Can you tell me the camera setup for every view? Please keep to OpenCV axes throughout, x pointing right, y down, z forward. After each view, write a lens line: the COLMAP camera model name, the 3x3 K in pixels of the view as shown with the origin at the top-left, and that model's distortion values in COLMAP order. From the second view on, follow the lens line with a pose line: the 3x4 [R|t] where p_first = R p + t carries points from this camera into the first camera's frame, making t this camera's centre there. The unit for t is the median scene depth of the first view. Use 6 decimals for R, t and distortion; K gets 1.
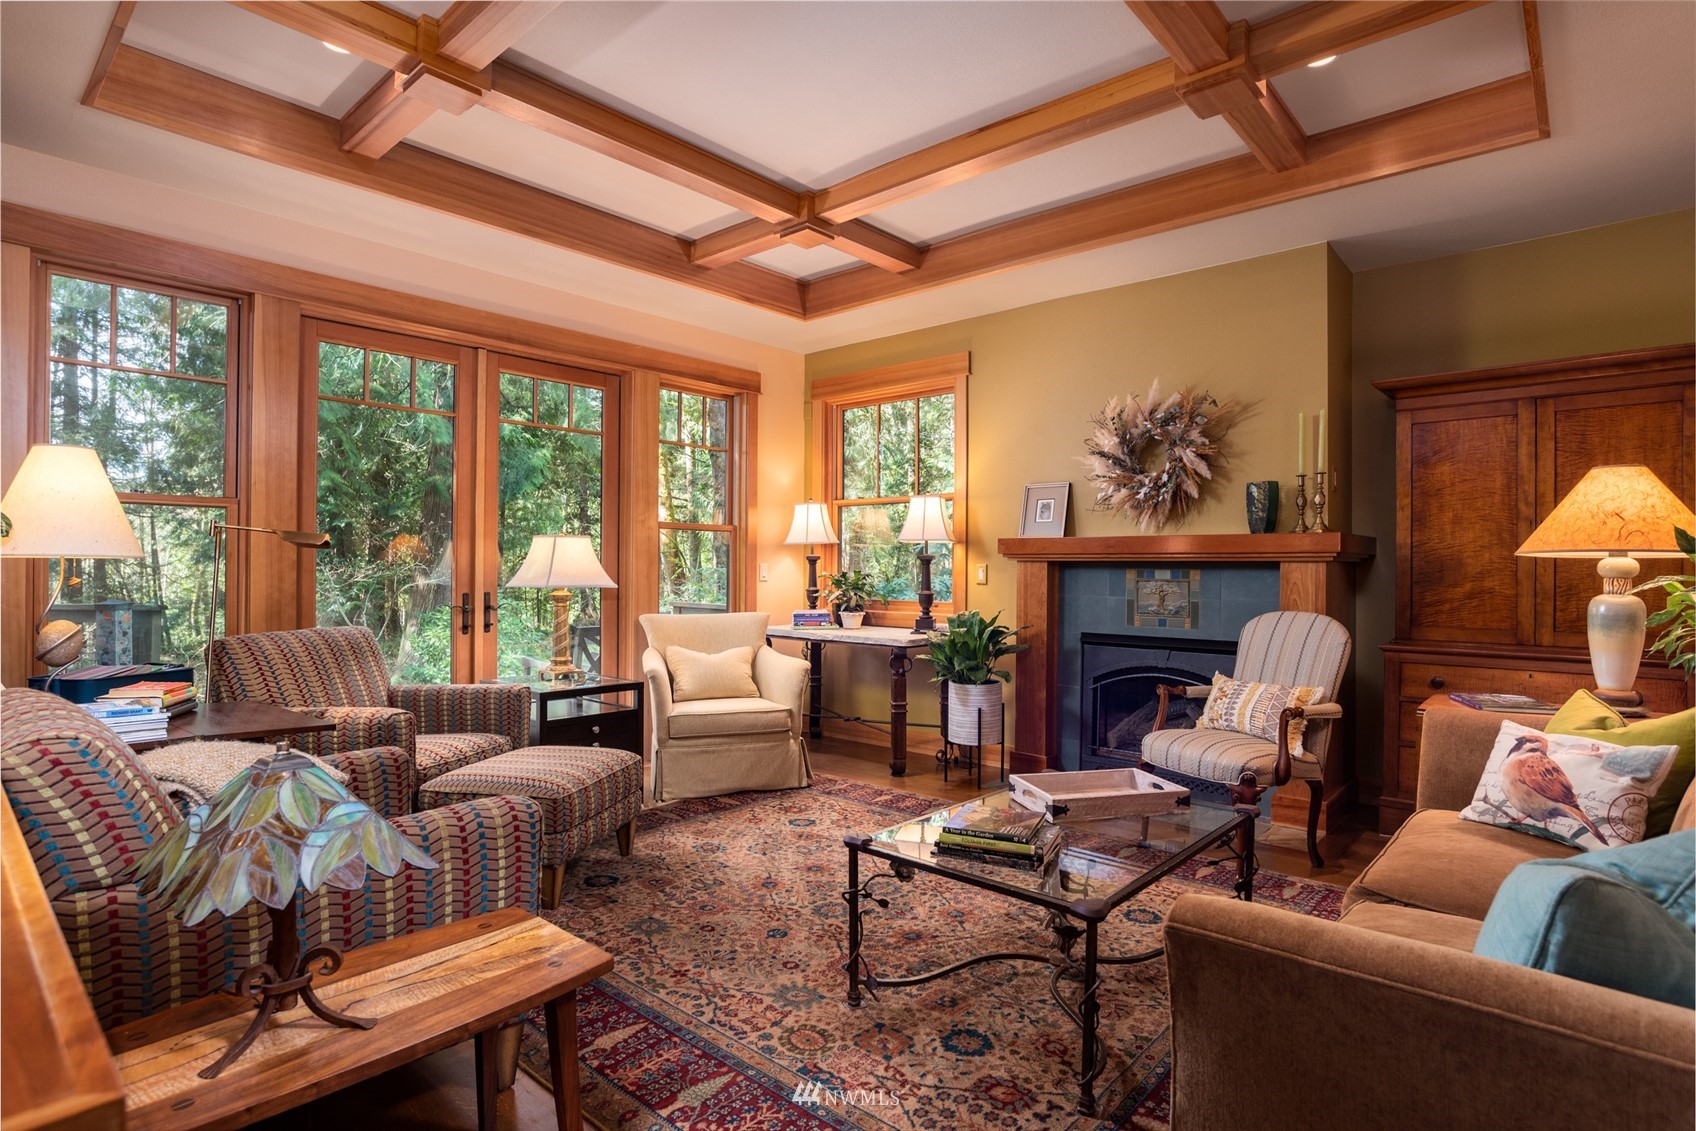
lens RADIAL K [[892.8, 0, 832.4], [0, 892.8, 555.8], [0, 0, 1]] dist [-0.028870, 0.008894]
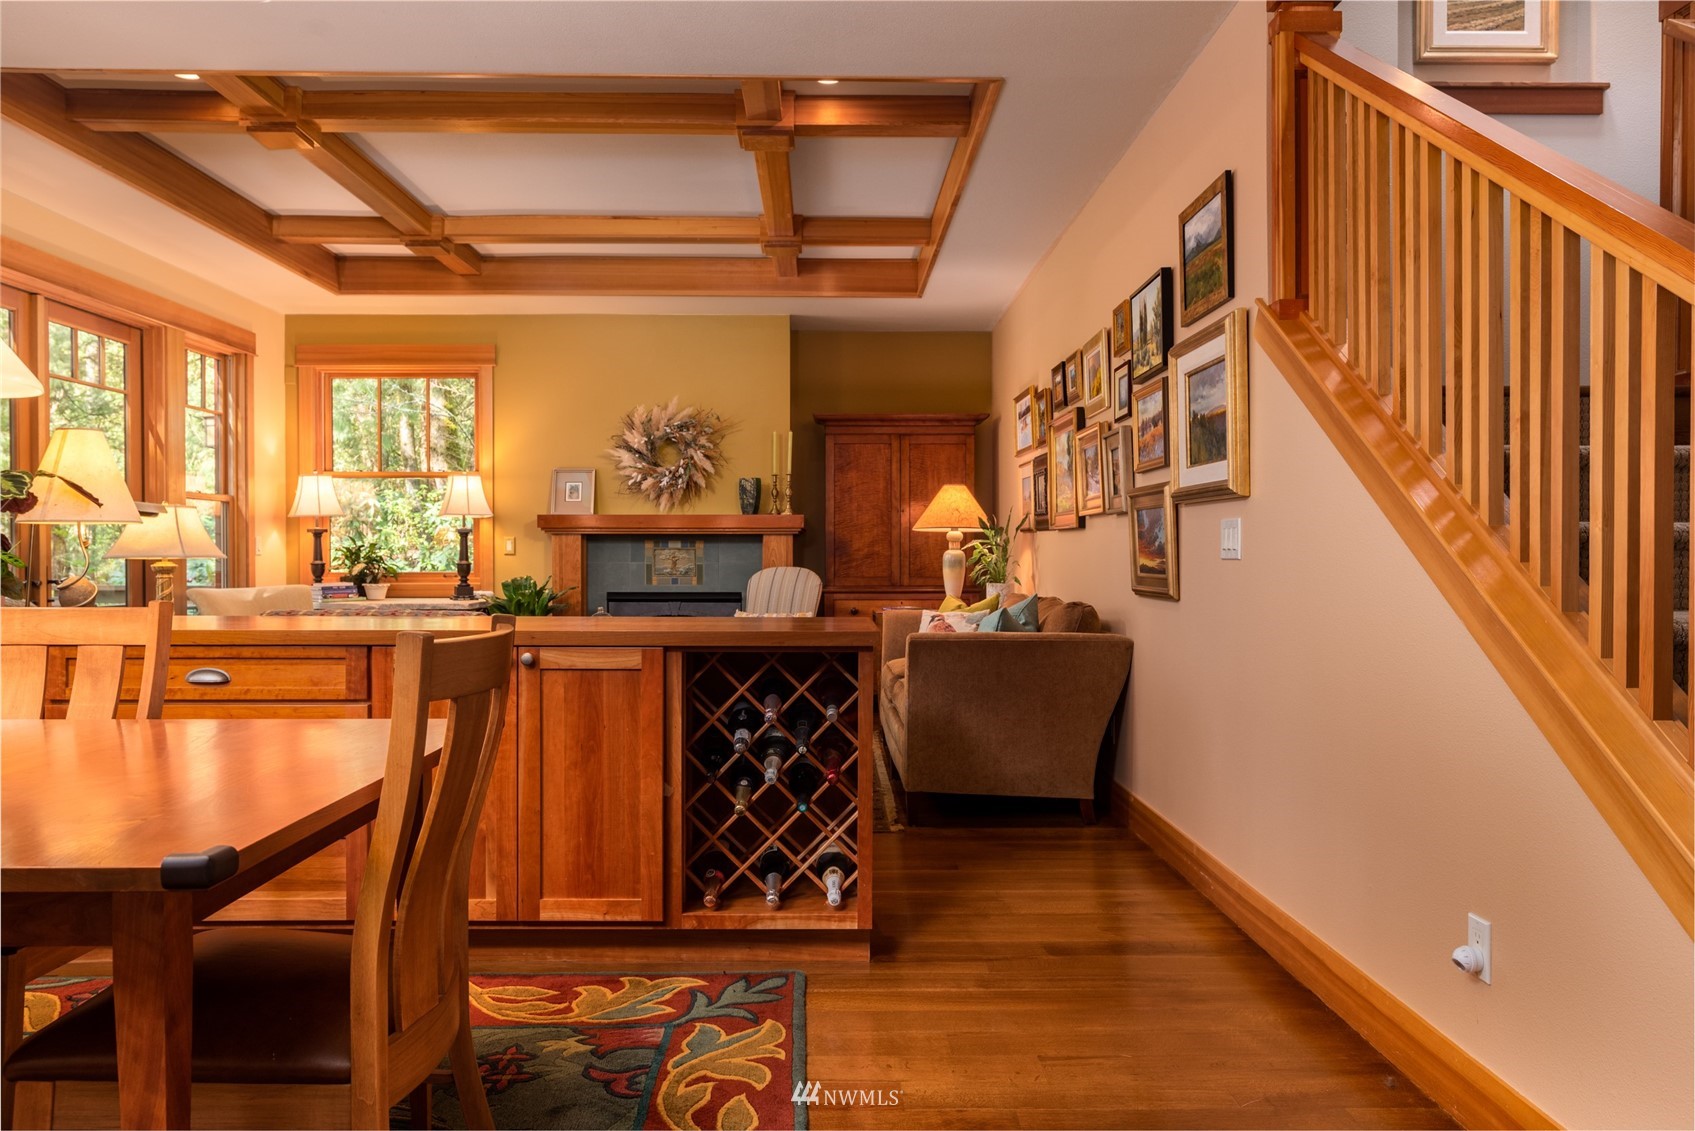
lens RADIAL K [[1216.1, 0, 853.2], [0, 1216.1, 569.9], [0, 0, 1]] dist [-0.013457, -0.000287]
pose [[0.736148, -0.015041, 0.676653, -0.650917], [-0.004262, 0.999630, 0.026856, 0.009418], [-0.676807, -0.022654, 0.735812, -0.497348]]
